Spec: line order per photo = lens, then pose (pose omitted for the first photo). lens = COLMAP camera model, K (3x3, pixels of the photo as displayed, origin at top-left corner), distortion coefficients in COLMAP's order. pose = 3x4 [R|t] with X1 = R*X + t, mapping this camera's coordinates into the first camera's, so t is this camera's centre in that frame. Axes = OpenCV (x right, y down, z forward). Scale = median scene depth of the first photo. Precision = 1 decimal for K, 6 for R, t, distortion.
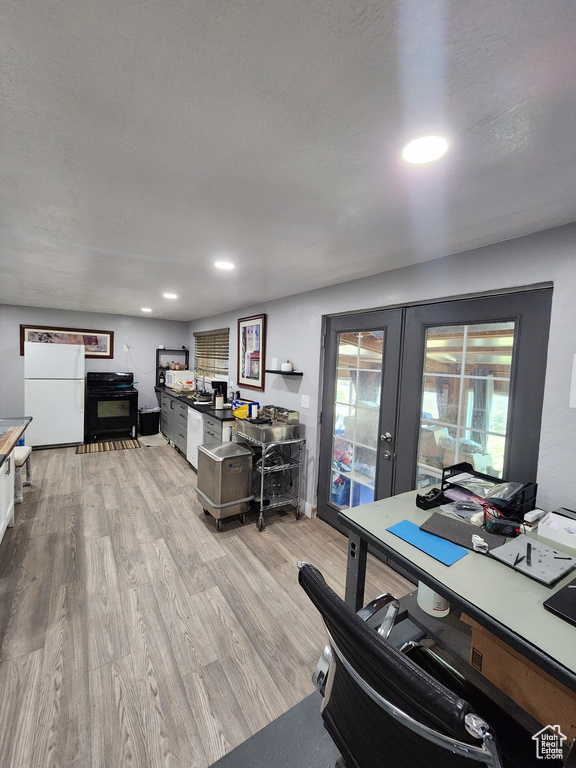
lens RADIAL K [[318.7, 0, 288.7], [0, 318.7, 379.8], [0, 0, 1]] dist [-0.002220, 0.002737]
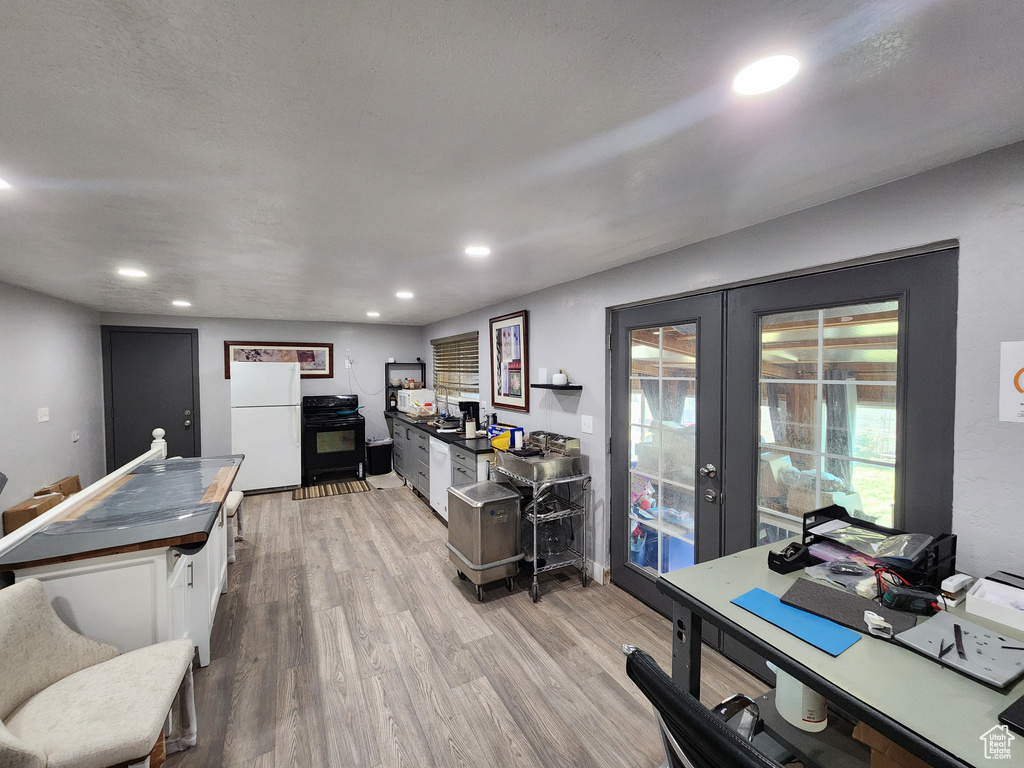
lens RADIAL K [[424.9, 0, 506.9], [0, 424.9, 382.5], [0, 0, 1]] dist [-0.002220, 0.002737]
pose [[0.993860, -0.041969, -0.102373, -0.022962], [0.038510, 0.998626, -0.035541, -0.001053], [0.103724, 0.031380, 0.994111, -0.002805]]
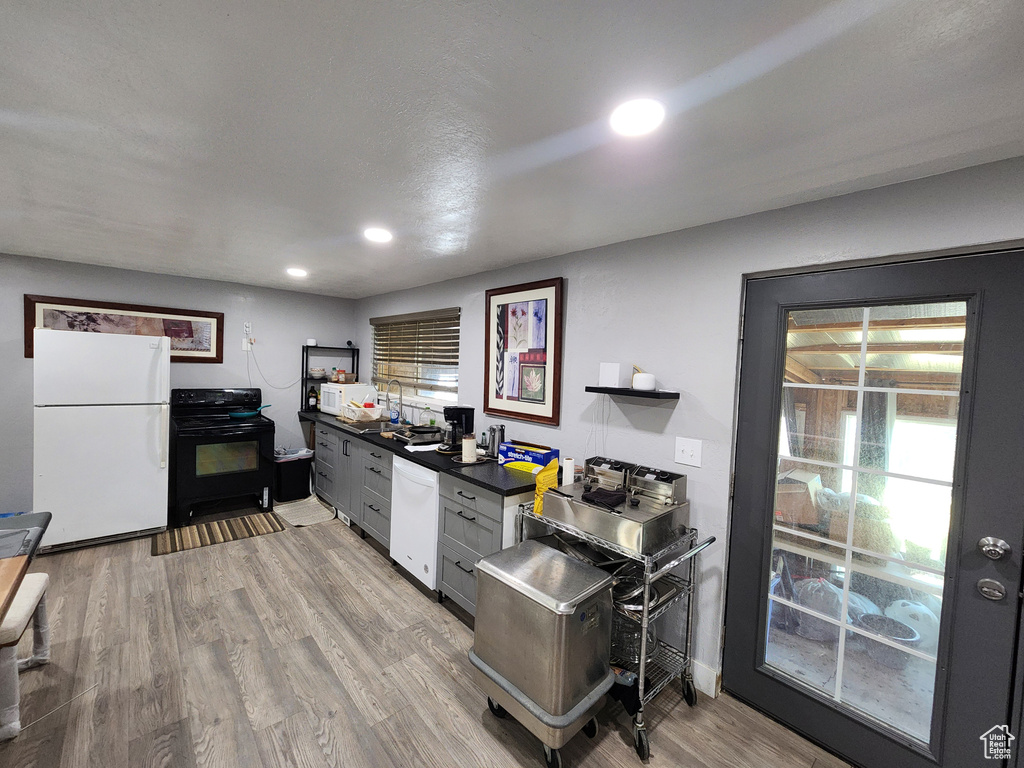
lens RADIAL K [[424.9, 0, 506.9], [0, 424.9, 382.5], [0, 0, 1]] dist [-0.002220, 0.002737]
pose [[0.990266, -0.008243, 0.138942, -0.253954], [0.010467, 0.999828, -0.015282, -0.025112], [-0.138792, 0.016588, 0.990183, 0.317462]]
